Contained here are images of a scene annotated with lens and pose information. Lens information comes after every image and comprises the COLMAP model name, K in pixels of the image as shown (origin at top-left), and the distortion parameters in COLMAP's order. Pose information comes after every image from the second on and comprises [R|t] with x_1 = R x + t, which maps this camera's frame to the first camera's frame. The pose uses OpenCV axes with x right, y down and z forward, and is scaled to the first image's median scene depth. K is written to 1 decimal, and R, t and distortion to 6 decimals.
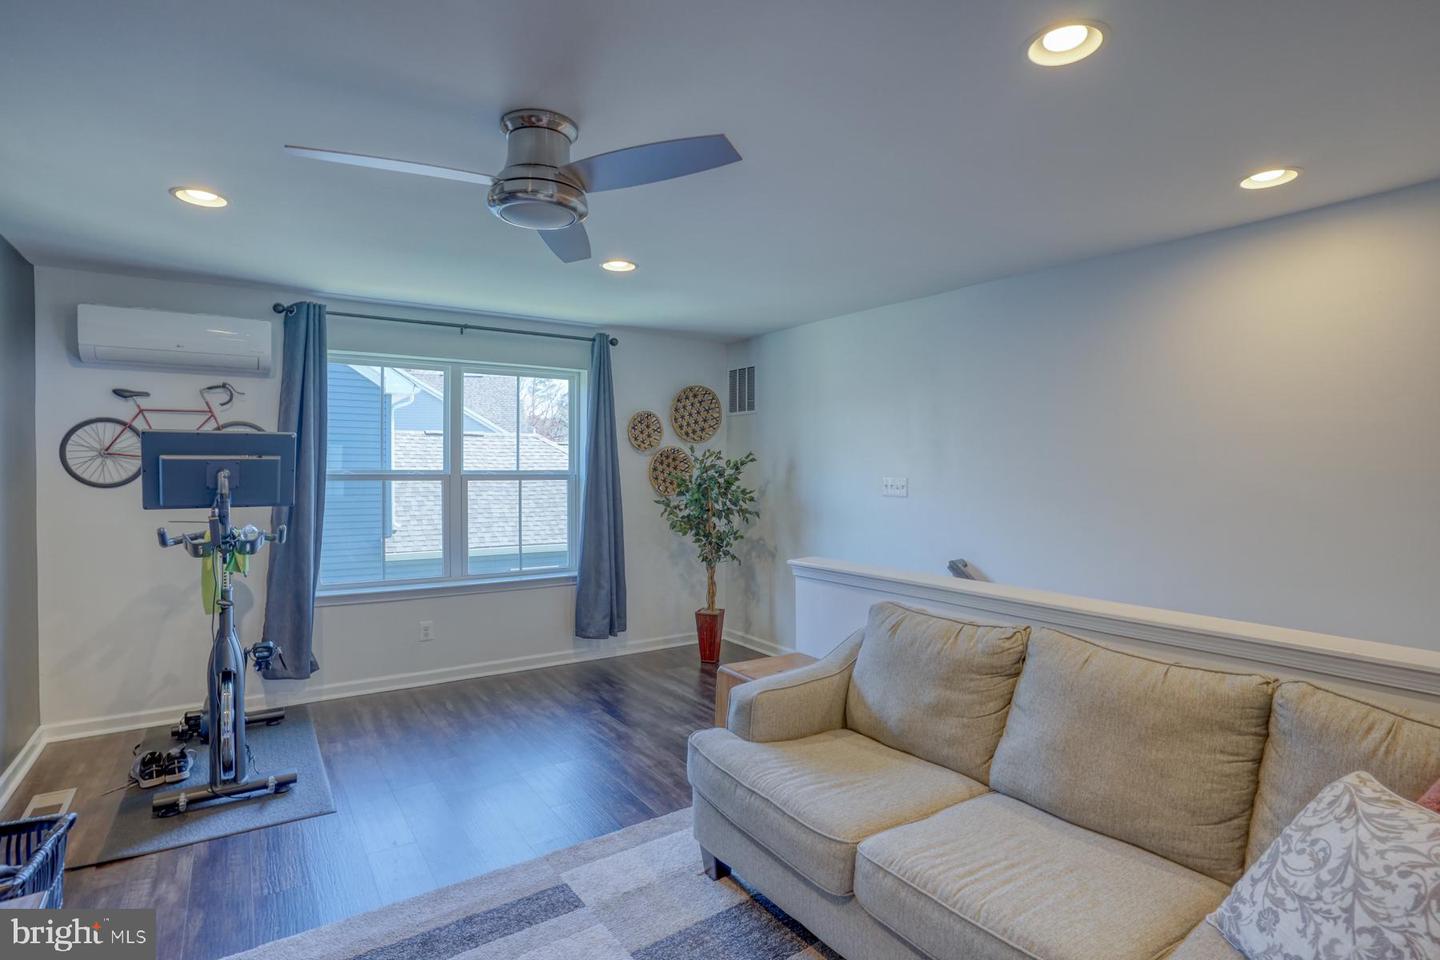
lens RADIAL K [[707.4, 0, 720.4], [0, 707.4, 476.3], [0, 0, 1]] dist [-0.054695, 0.000304]
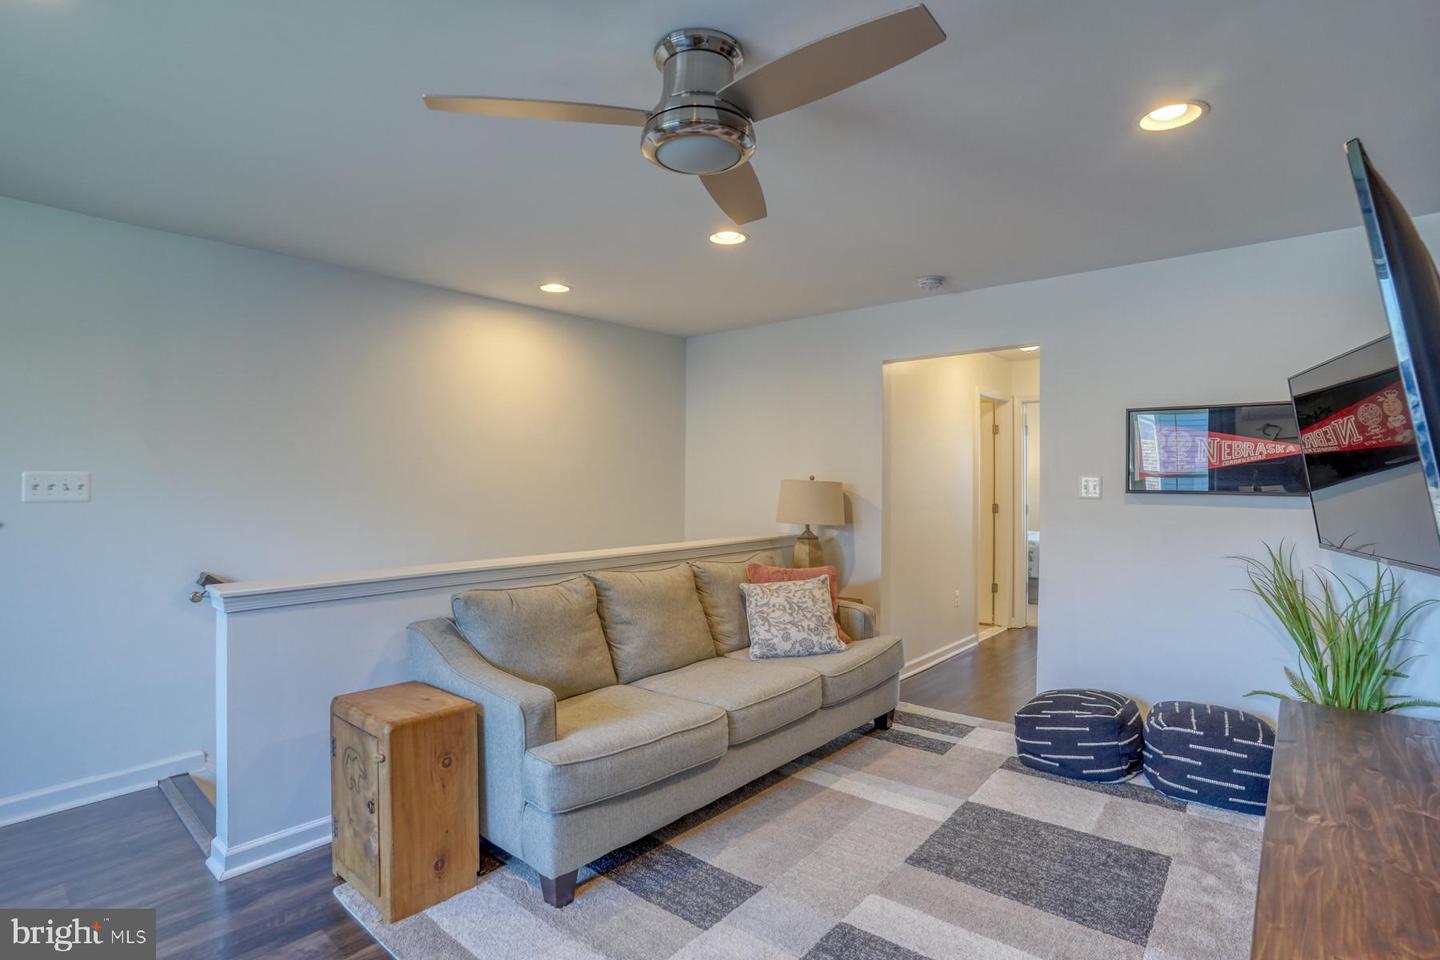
lens RADIAL K [[707.4, 0, 719.5], [0, 707.4, 479.5], [0, 0, 1]] dist [-0.054695, 0.000304]
pose [[-0.268351, -0.002097, 0.963319, -1.704378], [0.013111, 0.999897, 0.005829, 0.031237], [-0.963232, 0.014194, -0.268296, 1.911760]]
